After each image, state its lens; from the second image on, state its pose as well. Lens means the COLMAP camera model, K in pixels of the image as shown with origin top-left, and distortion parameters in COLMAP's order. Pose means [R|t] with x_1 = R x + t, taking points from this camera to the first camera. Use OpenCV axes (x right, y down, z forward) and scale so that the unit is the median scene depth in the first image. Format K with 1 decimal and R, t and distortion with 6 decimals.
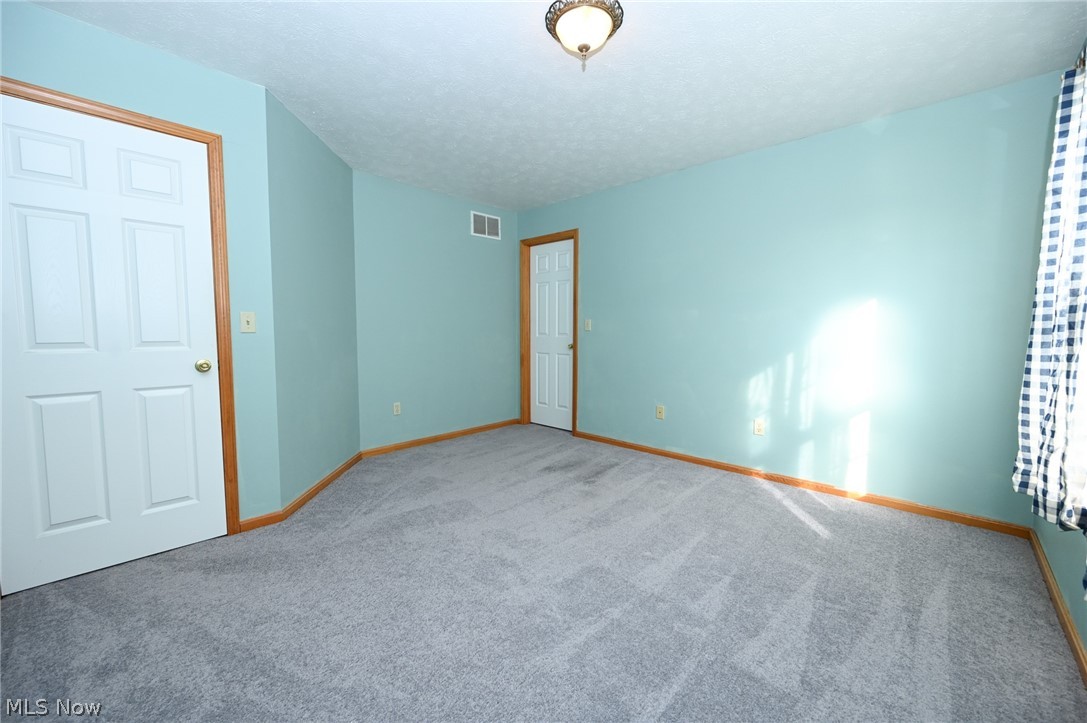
lens RADIAL K [[427.2, 0, 540.0], [0, 427.2, 360.3], [0, 0, 1]] dist [-0.001187, -0.000079]
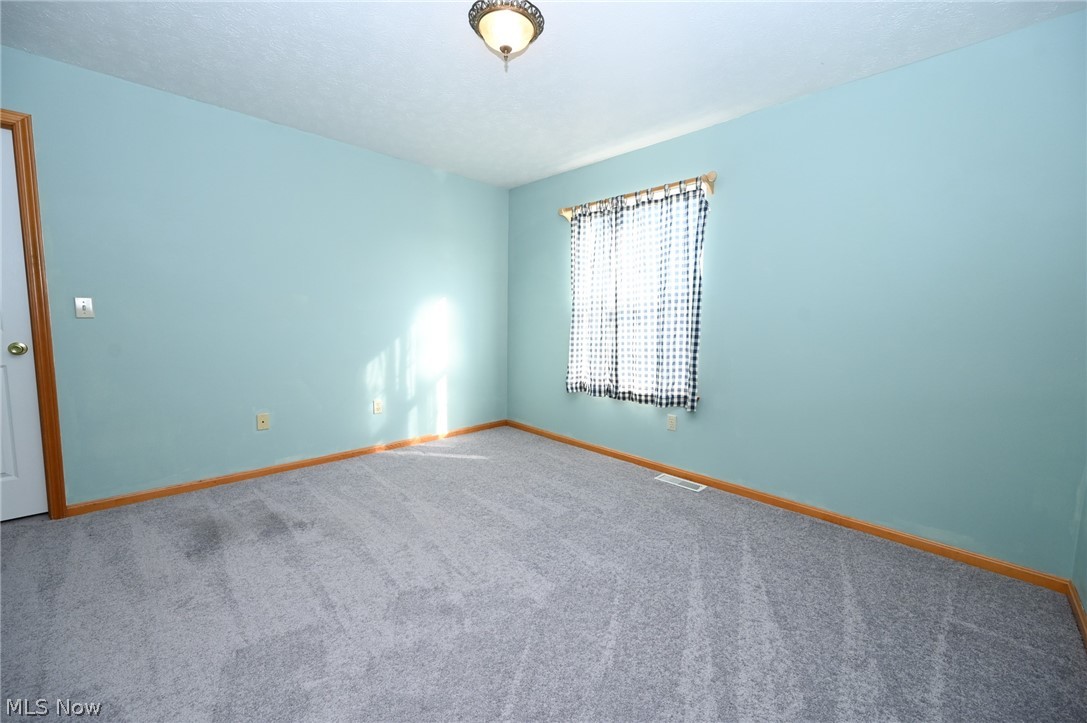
lens RADIAL K [[427.2, 0, 546.9], [0, 427.2, 364.1], [0, 0, 1]] dist [-0.001187, -0.000079]
pose [[0.033452, -0.105782, 0.993826, -0.583826], [0.057533, 0.992938, 0.103751, -0.043891], [-0.997783, 0.053707, 0.039302, 0.538508]]
